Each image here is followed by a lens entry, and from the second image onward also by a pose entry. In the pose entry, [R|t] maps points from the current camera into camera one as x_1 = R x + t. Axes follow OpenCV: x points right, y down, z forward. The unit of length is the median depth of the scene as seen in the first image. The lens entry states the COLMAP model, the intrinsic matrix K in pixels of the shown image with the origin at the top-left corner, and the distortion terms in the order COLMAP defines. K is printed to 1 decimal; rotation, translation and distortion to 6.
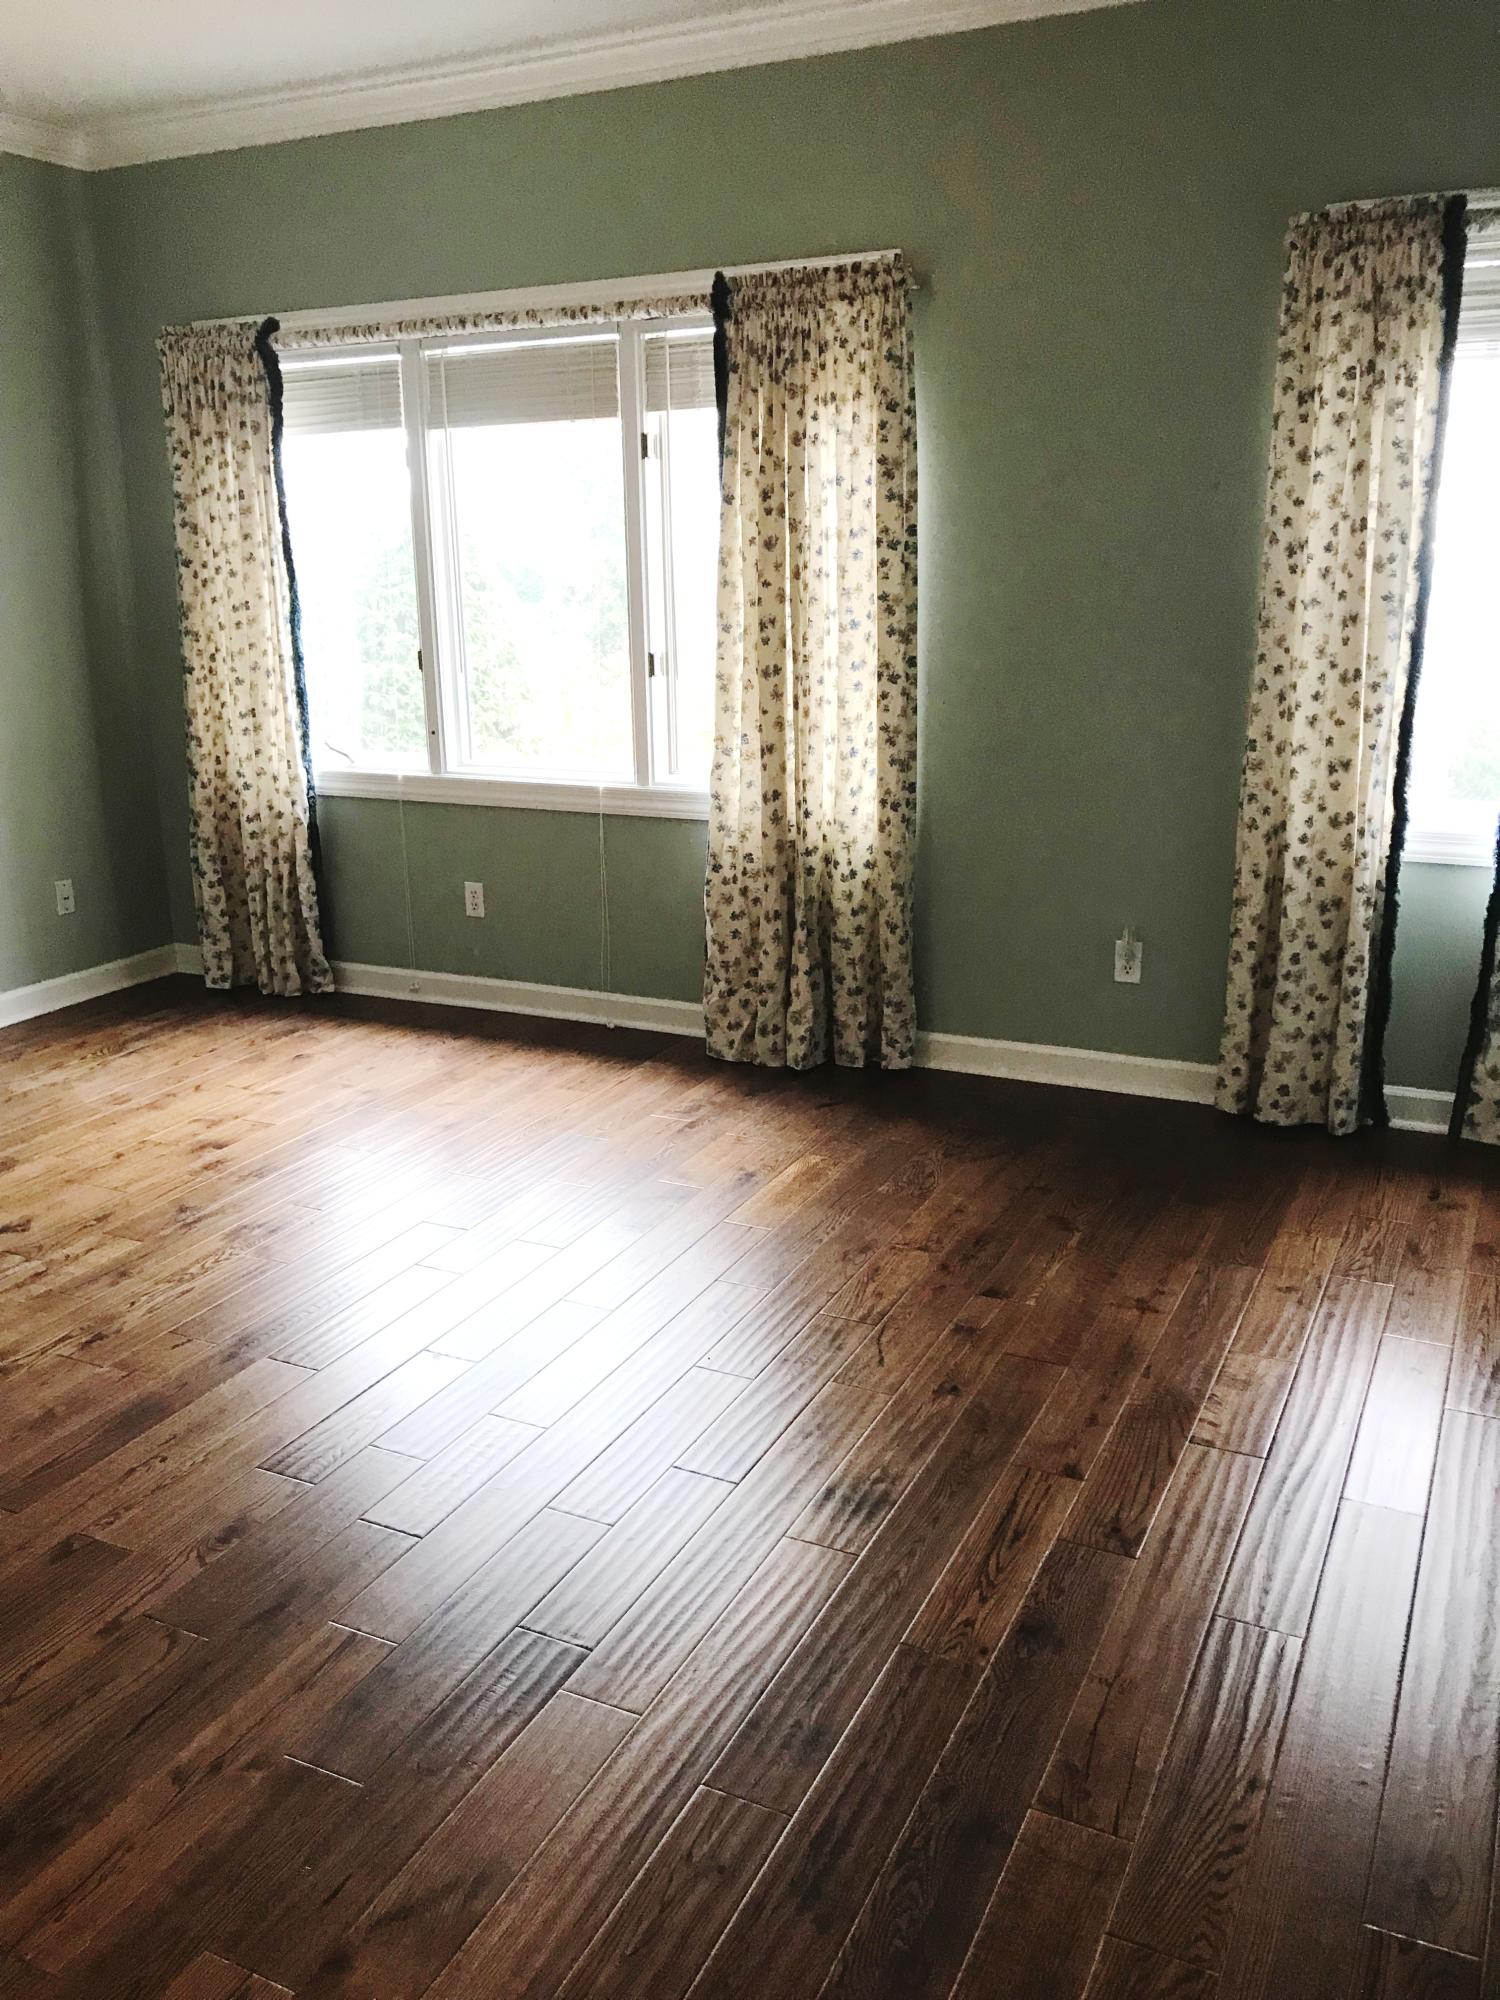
lens RADIAL K [[1644.9, 0, 741.6], [0, 1644.9, 1015.0], [0, 0, 1]] dist [0.032040, -0.022105]
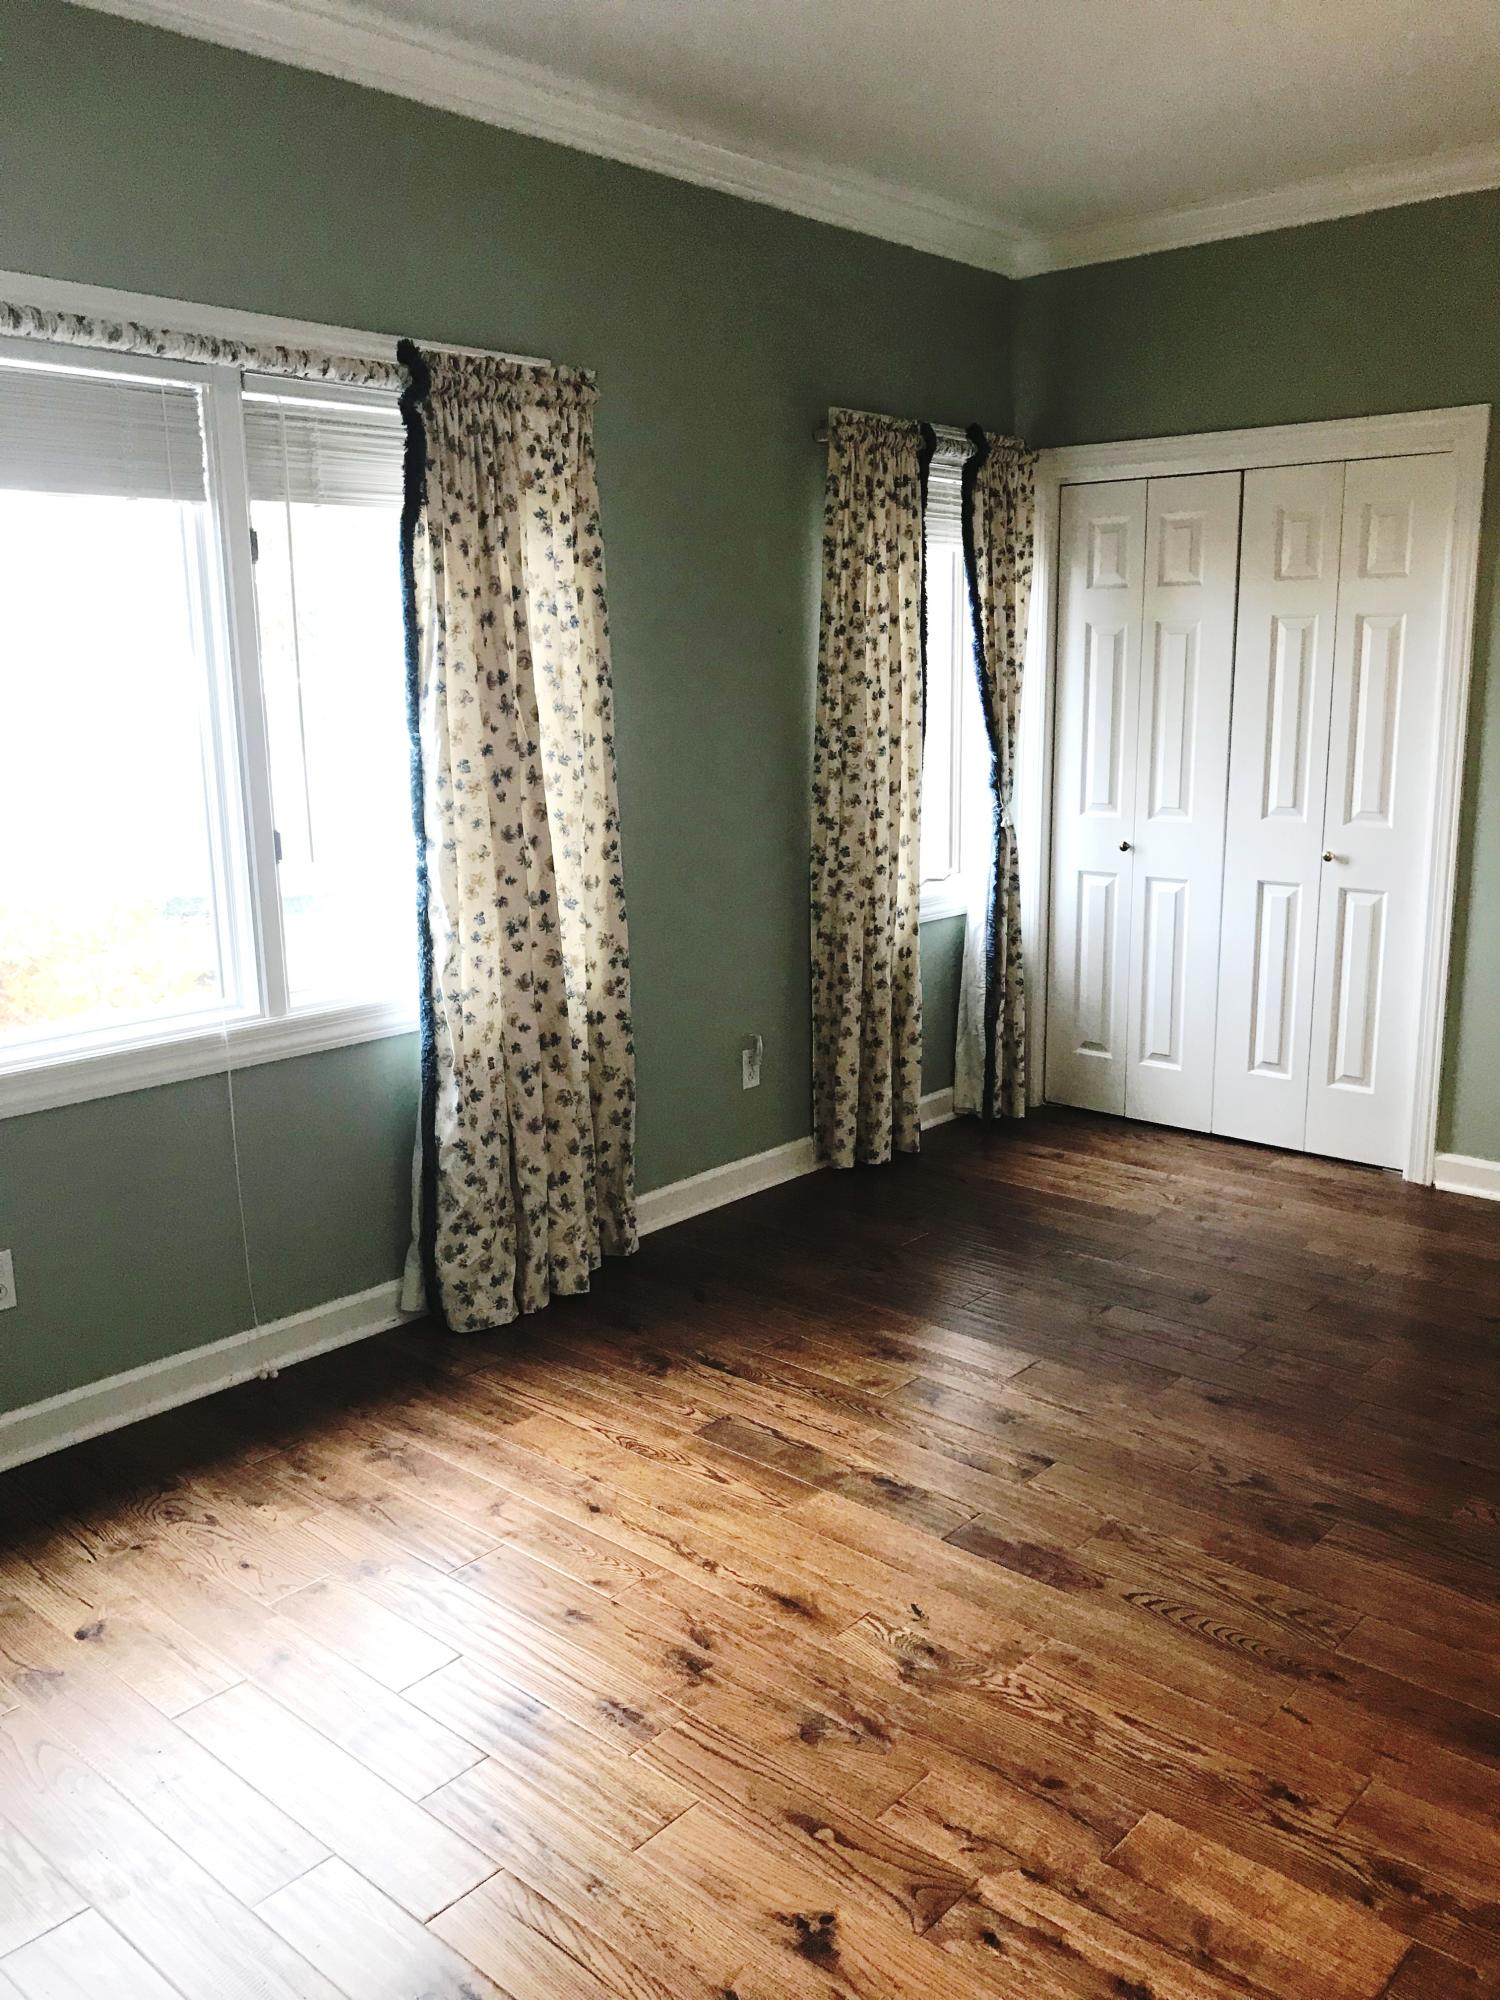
lens RADIAL K [[1644.9, 0, 812.7], [0, 1644.9, 1003.8], [0, 0, 1]] dist [0.032040, -0.022105]
pose [[0.245949, -0.187840, 0.950908, -0.757315], [0.269343, 0.955650, 0.119112, -0.188492], [-0.931109, 0.226824, 0.285635, 0.659269]]
